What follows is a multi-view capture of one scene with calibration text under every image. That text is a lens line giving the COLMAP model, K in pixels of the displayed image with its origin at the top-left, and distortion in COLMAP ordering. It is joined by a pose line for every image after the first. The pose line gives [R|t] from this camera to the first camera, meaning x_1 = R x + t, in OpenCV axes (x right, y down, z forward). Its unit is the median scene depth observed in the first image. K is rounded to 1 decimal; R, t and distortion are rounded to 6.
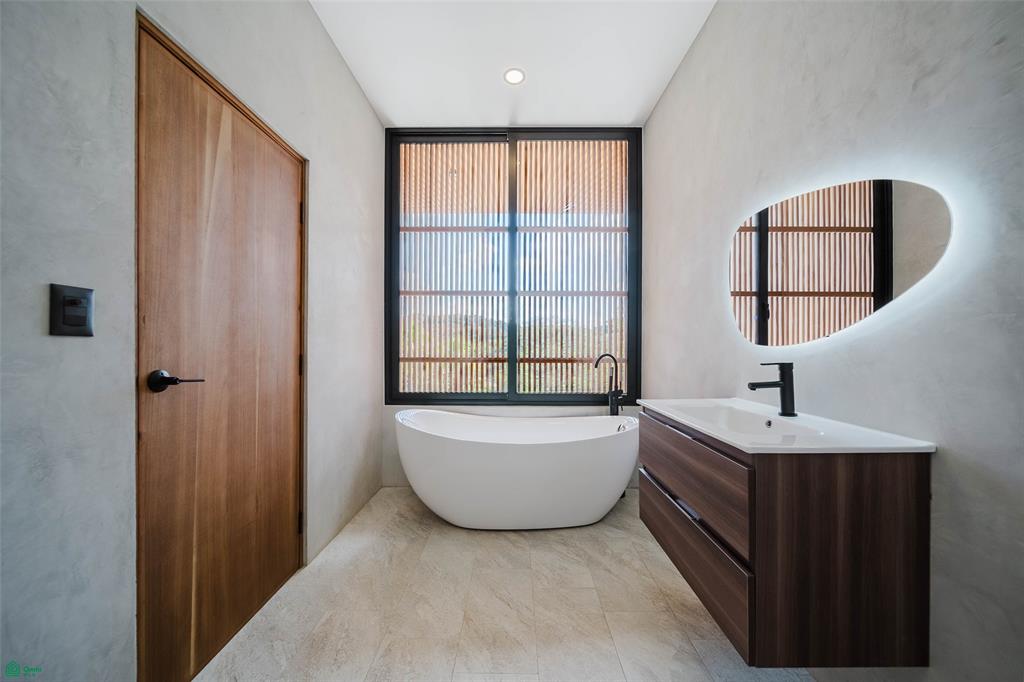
lens RADIAL K [[356.5, 0, 508.6], [0, 356.5, 336.1], [0, 0, 1]] dist [-0.000327, 0.000210]
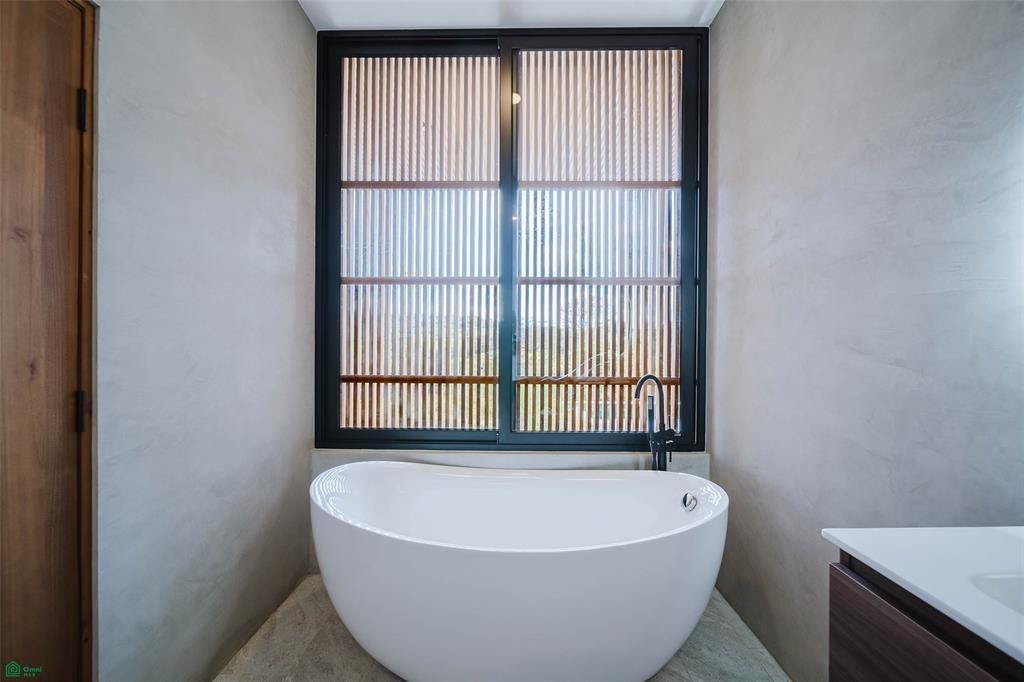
lens RADIAL K [[538.0, 0, 509.0], [0, 538.0, 339.8], [0, 0, 1]] dist [0.007740, -0.000481]
pose [[0.999380, 0.007251, -0.034460, 0.051959], [-0.007564, 0.999931, -0.008965, -0.001397], [0.034393, 0.009220, 0.999366, 0.000085]]
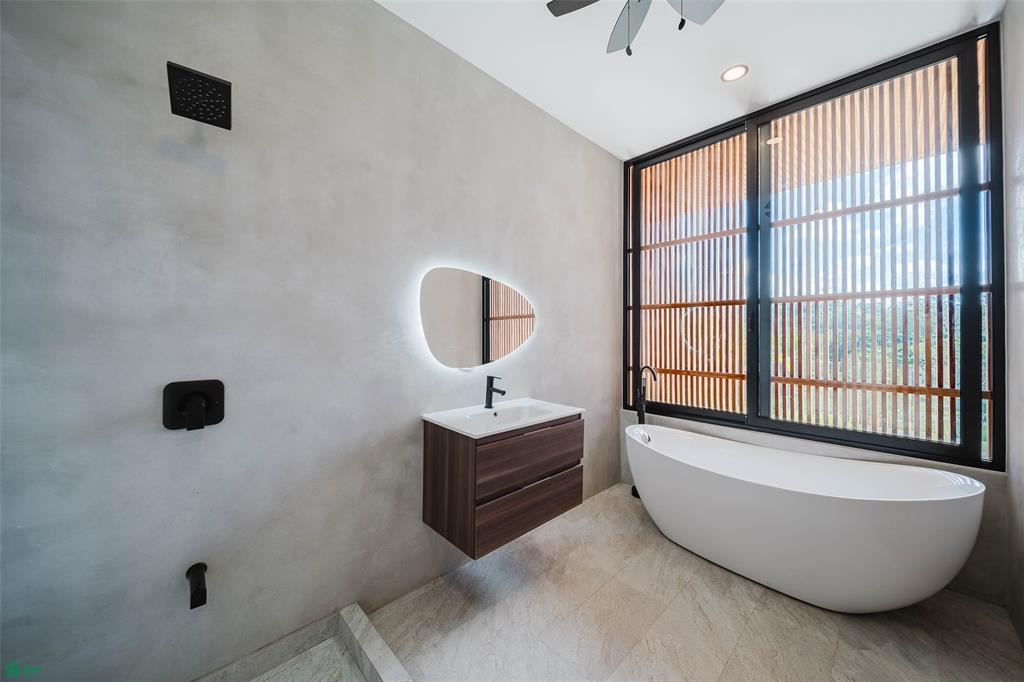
lens RADIAL K [[361.2, 0, 529.8], [0, 361.2, 335.6], [0, 0, 1]] dist [0.002757, -0.000258]
pose [[0.709579, 0.001839, -0.704623, 0.255407], [-0.025242, 0.999421, -0.022811, -0.001834], [0.704173, 0.033972, 0.709215, -0.002929]]
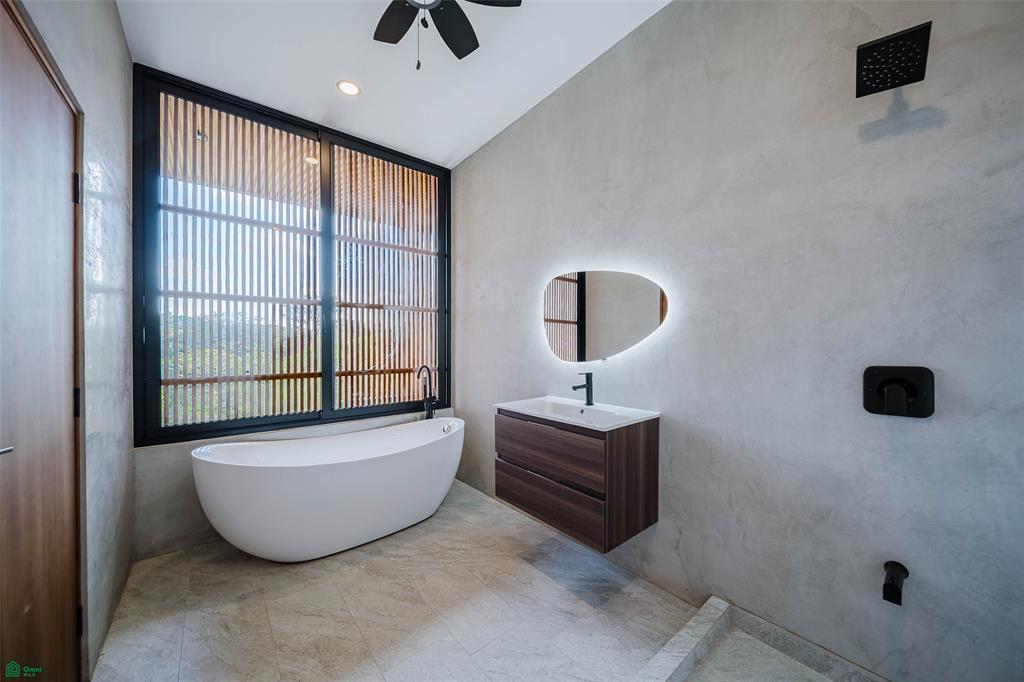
lens RADIAL K [[352.0, 0, 506.4], [0, 352.0, 343.6], [0, 0, 1]] dist [-0.009514, 0.000100]
pose [[0.775674, -0.000765, 0.631134, -0.223699], [0.008365, 0.999924, -0.009069, -0.002781], [-0.631079, 0.012314, 0.775621, -0.012175]]
